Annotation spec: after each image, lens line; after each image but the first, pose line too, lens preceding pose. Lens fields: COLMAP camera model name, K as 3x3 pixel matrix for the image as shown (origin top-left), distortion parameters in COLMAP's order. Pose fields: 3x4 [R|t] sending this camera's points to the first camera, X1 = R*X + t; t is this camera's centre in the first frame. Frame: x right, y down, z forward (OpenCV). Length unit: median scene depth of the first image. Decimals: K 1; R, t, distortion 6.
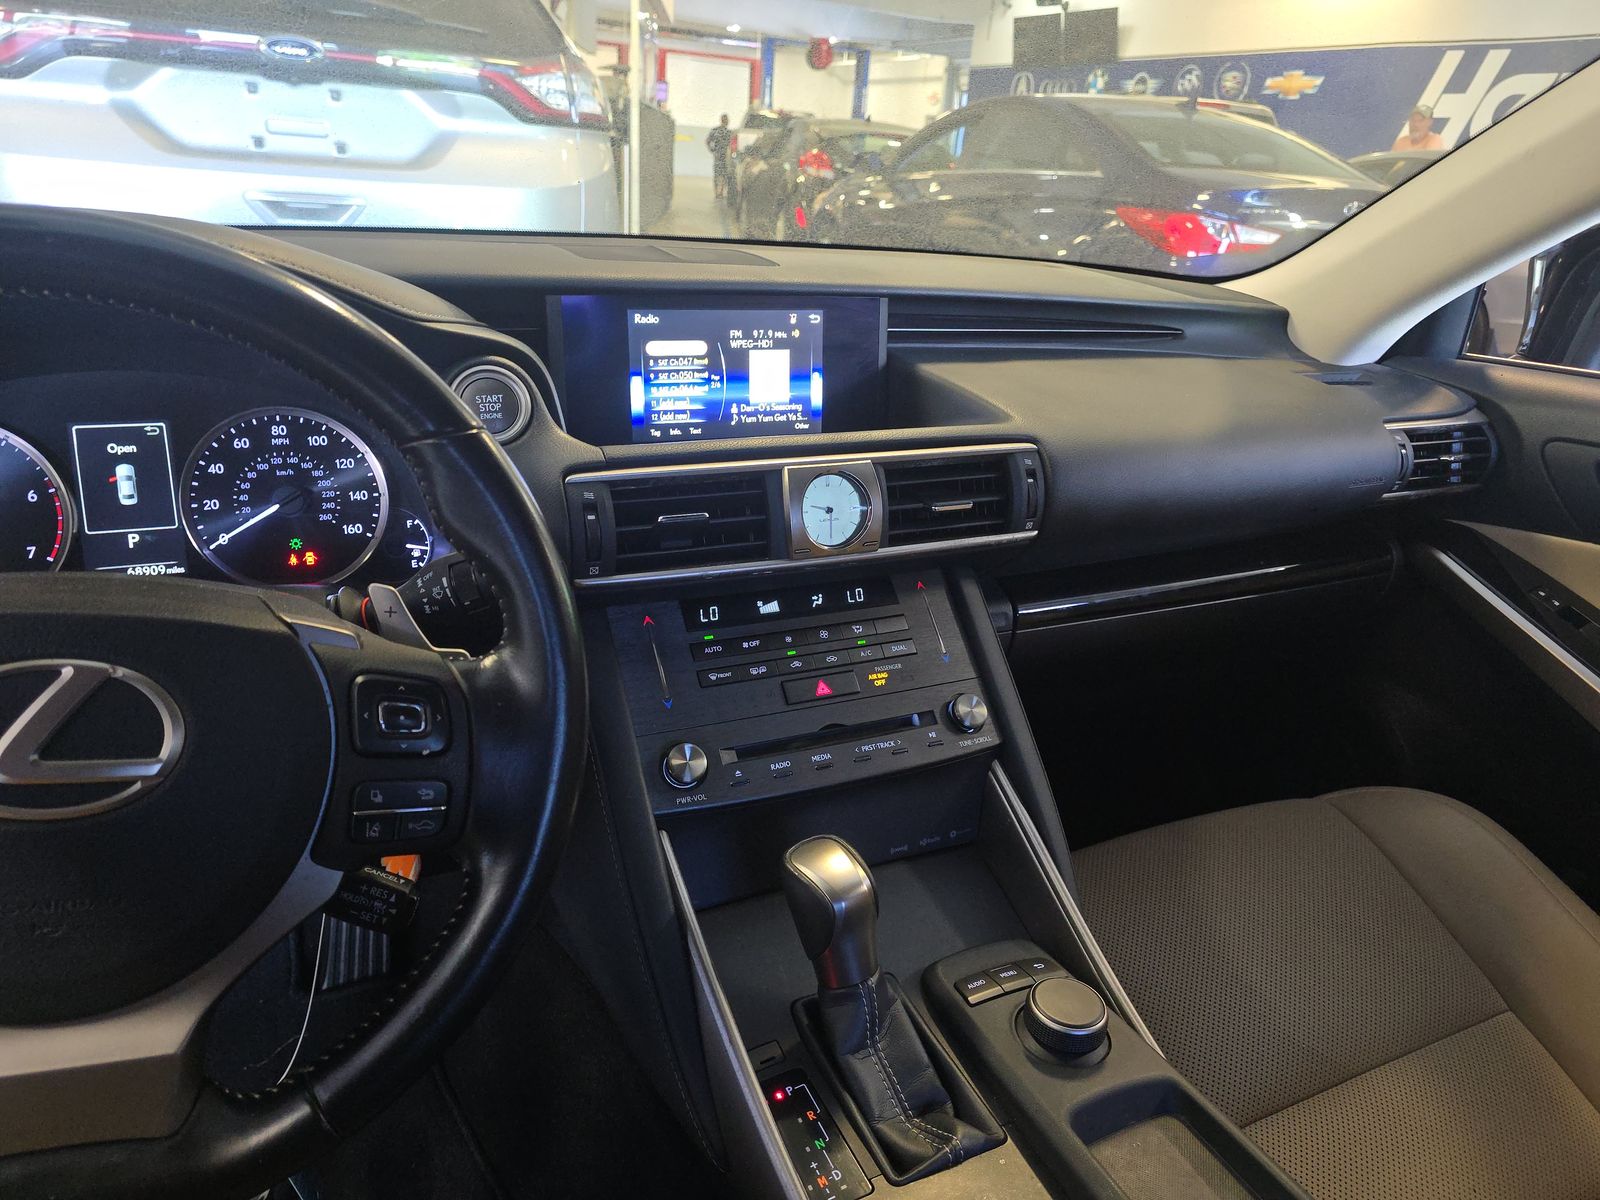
lens RADIAL K [[1060.4, 0, 800.0], [0, 1060.4, 600.0], [0, 0, 1]] dist [0.047313, -0.098186]
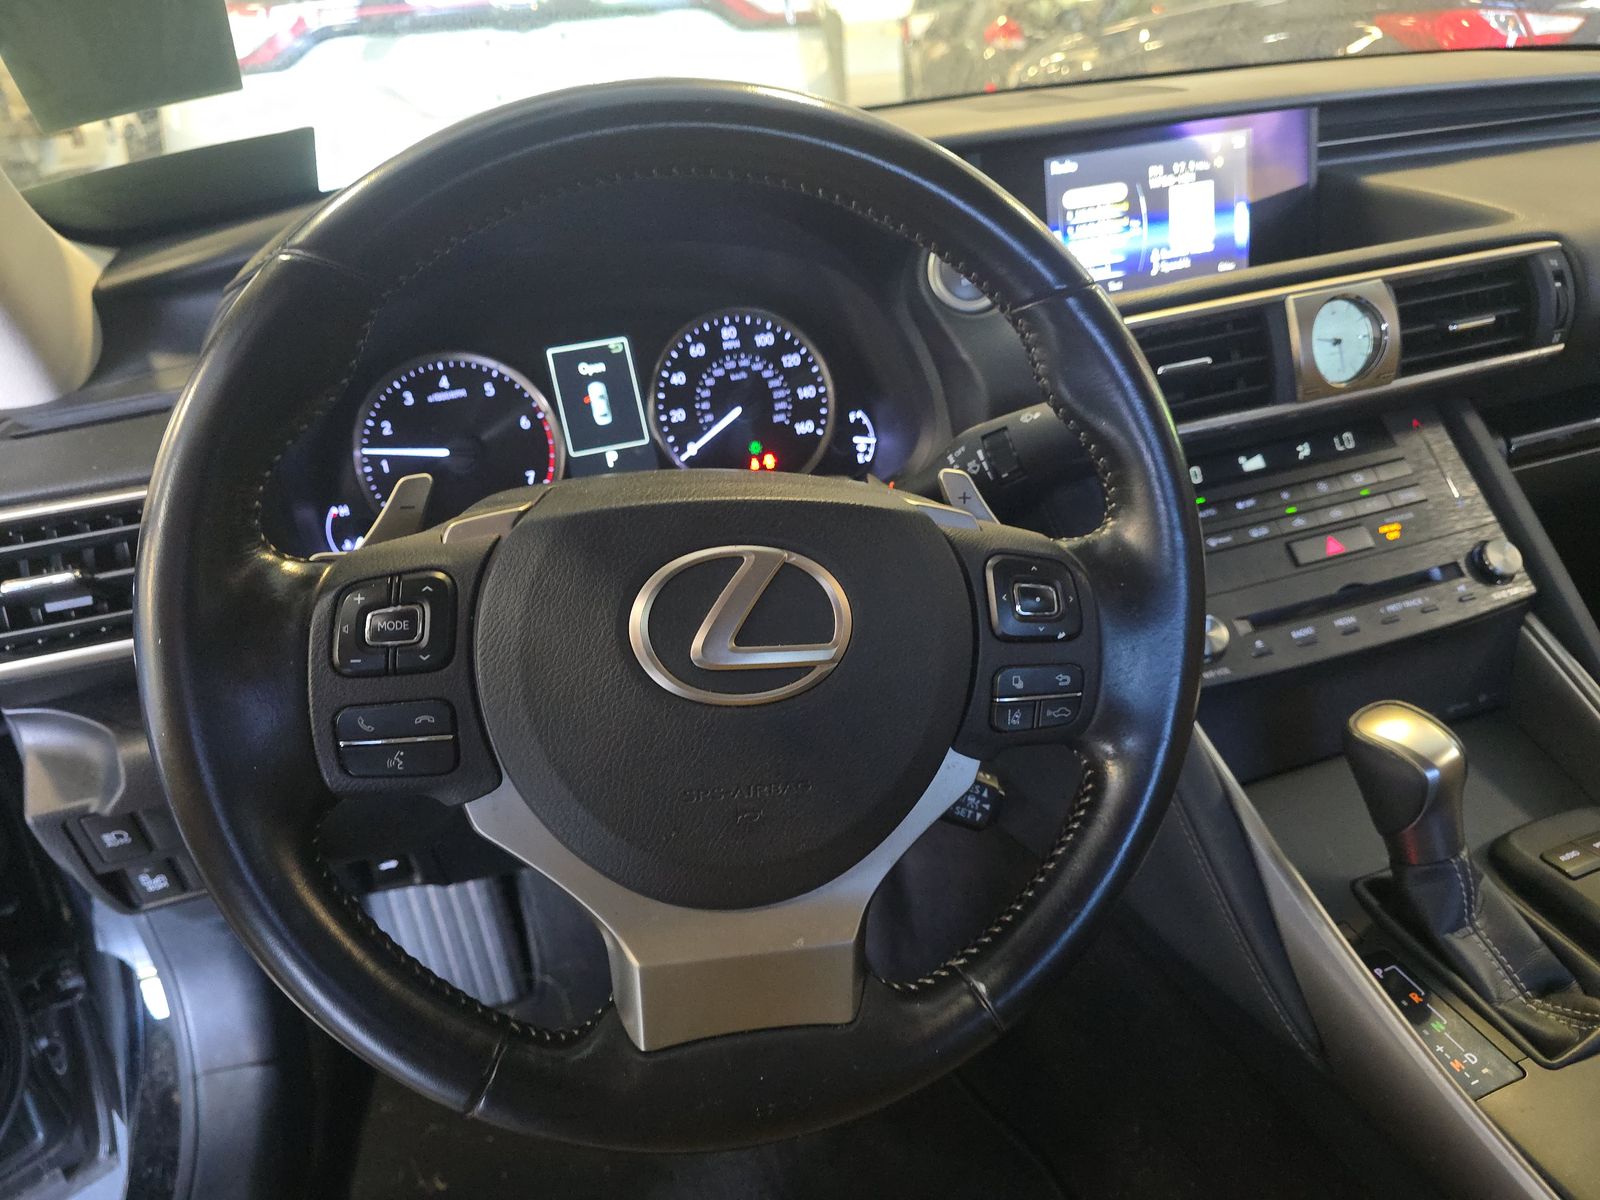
lens RADIAL K [[1086.4, 0, 817.7], [0, 1086.4, 607.3], [0, 0, 1]] dist [-0.004229, -0.014893]
pose [[0.975608, -0.080183, -0.204353, -0.221505], [0.097441, 0.992349, 0.075824, 0.023079], [0.196710, -0.093887, 0.975956, 0.016821]]
